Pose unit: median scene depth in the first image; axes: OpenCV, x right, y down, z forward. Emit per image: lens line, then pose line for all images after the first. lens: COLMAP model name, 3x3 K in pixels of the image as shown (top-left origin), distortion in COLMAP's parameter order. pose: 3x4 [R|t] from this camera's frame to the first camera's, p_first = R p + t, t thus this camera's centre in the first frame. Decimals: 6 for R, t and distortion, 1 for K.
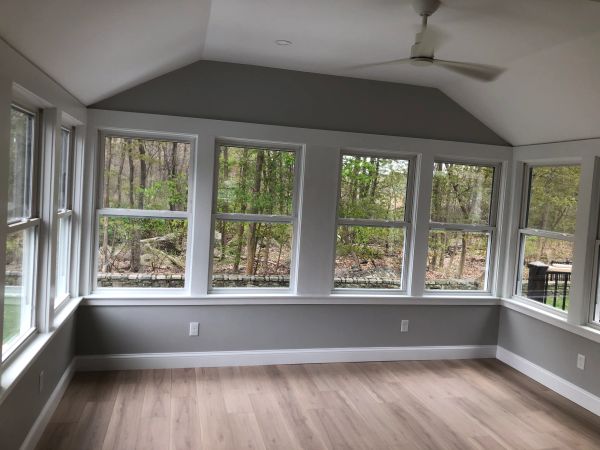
lens RADIAL K [[470.7, 0, 300.0], [0, 470.7, 225.0], [0, 0, 1]] dist [0.002812, -0.011549]
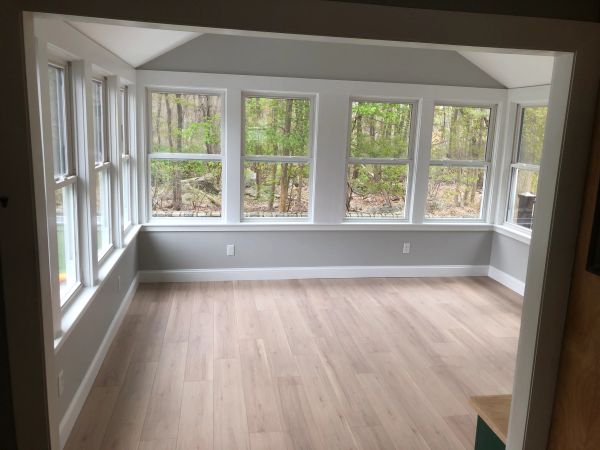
lens RADIAL K [[470.7, 0, 300.0], [0, 470.7, 225.0], [0, 0, 1]] dist [0.002812, -0.011549]
pose [[0.996903, -0.008091, -0.078225, 0.056070], [0.018087, 0.991618, 0.127928, 0.000844], [0.076534, -0.128947, 0.988694, -0.204484]]
